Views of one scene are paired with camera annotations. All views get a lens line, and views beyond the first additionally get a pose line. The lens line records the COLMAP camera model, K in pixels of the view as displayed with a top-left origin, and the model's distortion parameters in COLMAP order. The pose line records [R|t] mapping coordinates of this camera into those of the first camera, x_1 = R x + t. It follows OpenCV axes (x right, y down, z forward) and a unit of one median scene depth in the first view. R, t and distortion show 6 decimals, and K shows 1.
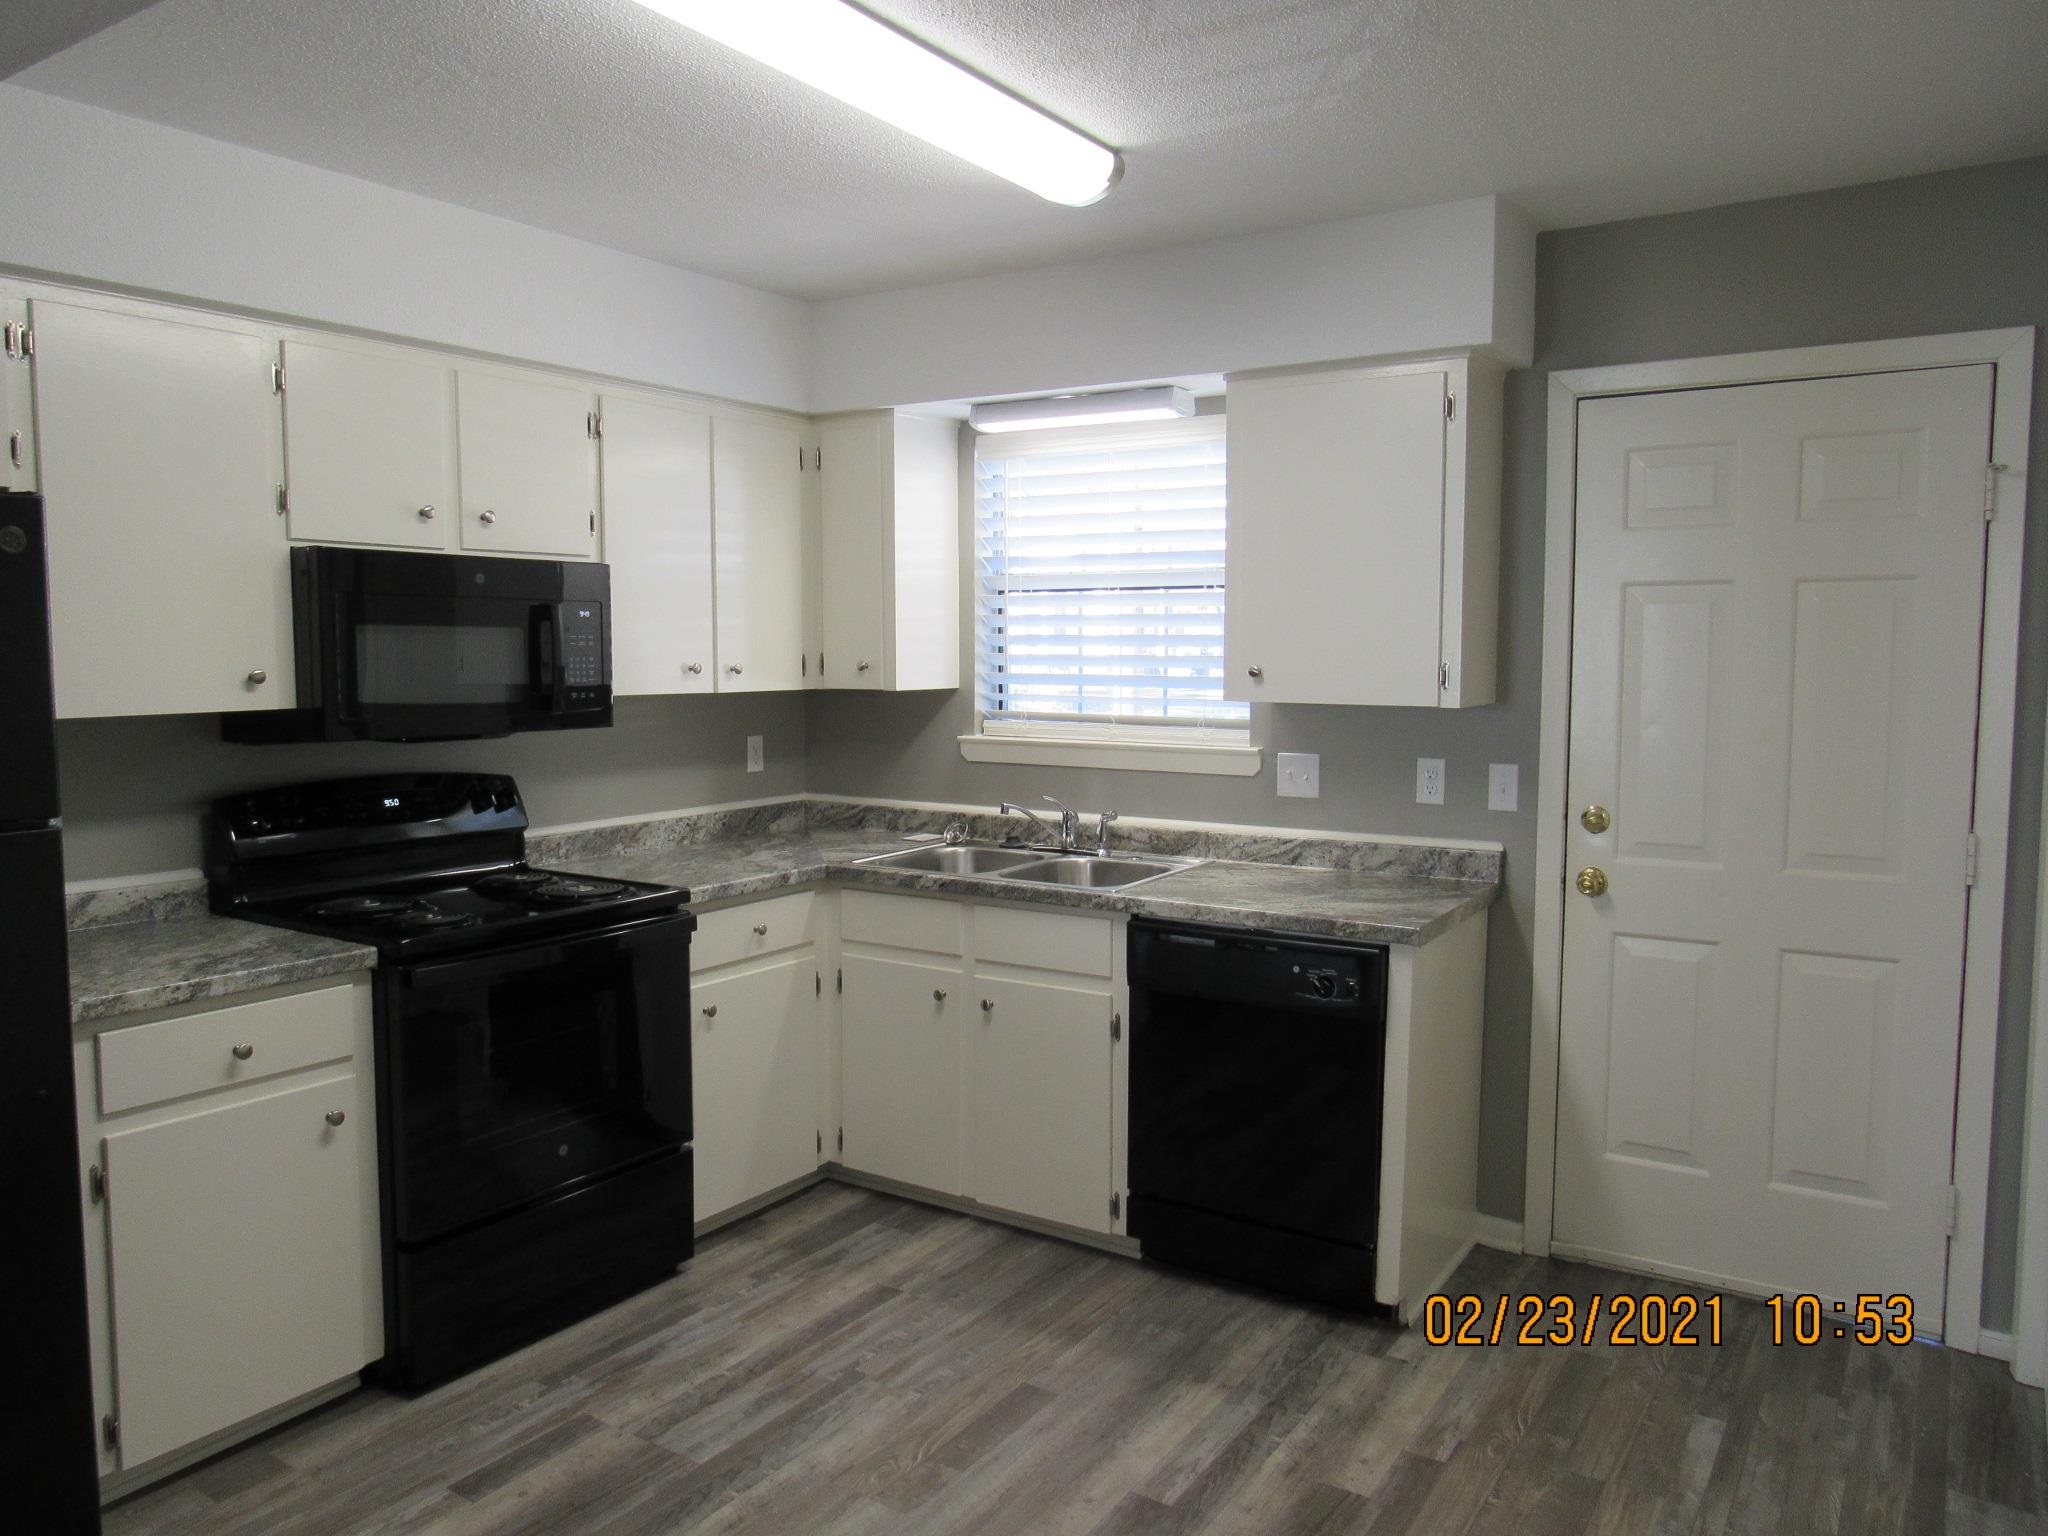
lens RADIAL K [[1451.6, 0, 1024.0], [0, 1451.6, 768.0], [0, 0, 1]] dist [-0.045101, 0.031071]
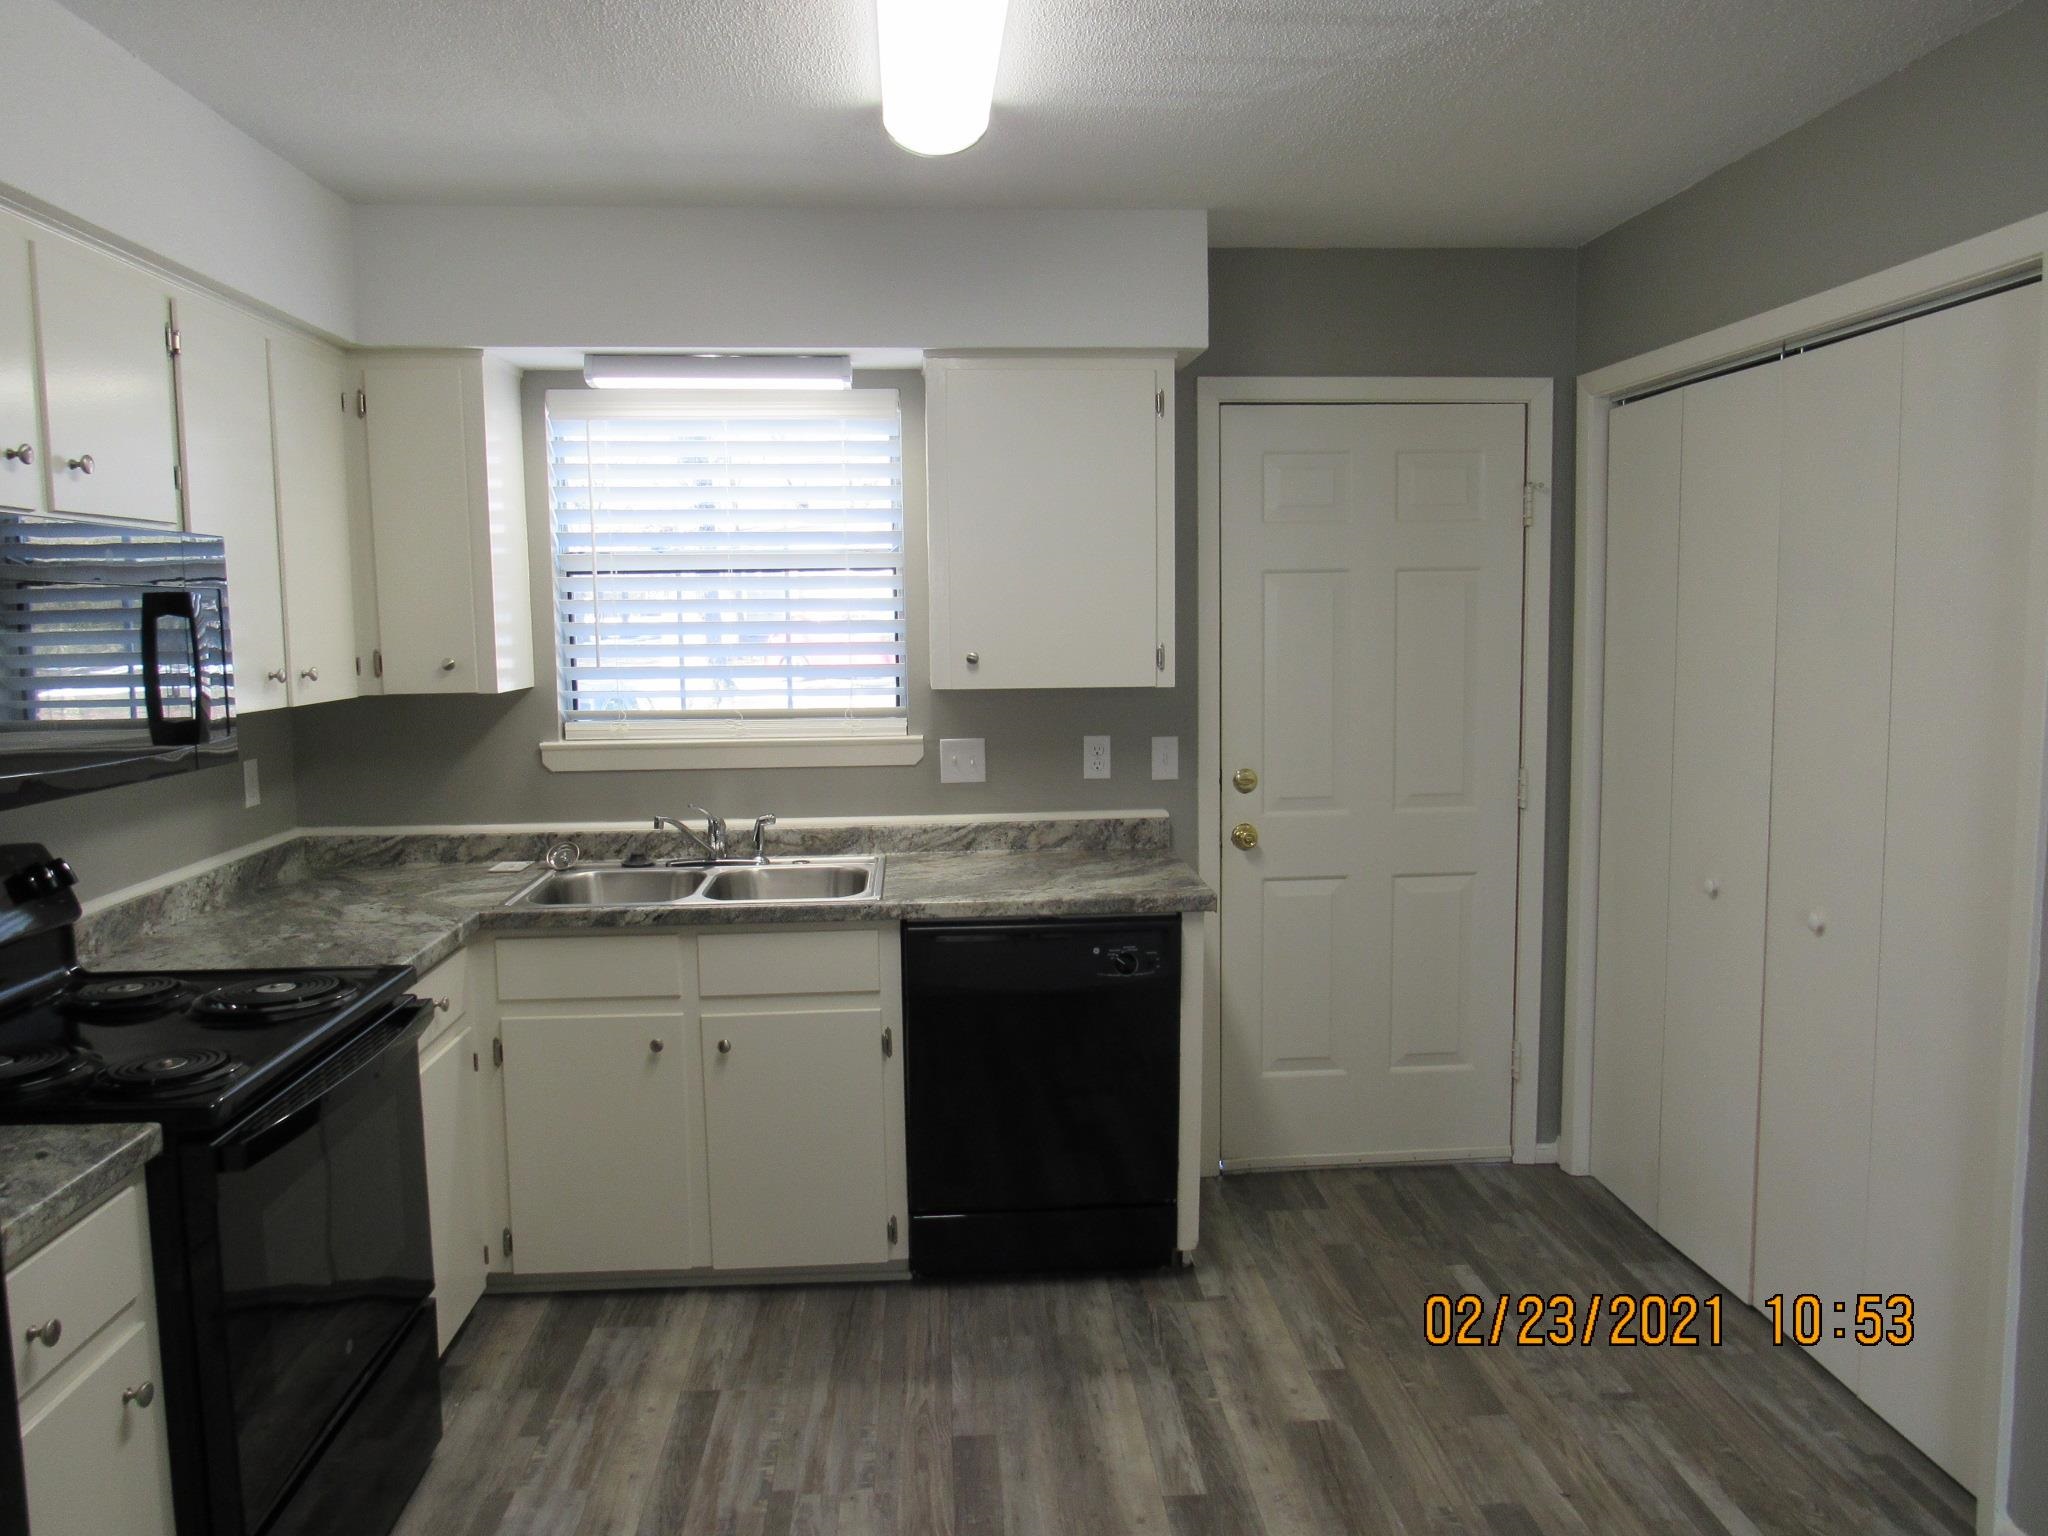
lens RADIAL K [[1452.5, 0, 934.8], [0, 1452.5, 769.1], [0, 0, 1]] dist [-0.044554, 0.001333]
pose [[0.803508, -0.074345, 0.590633, -0.429872], [0.062784, 0.997221, 0.040111, -0.031452], [-0.591973, 0.004853, 0.805943, 0.214333]]
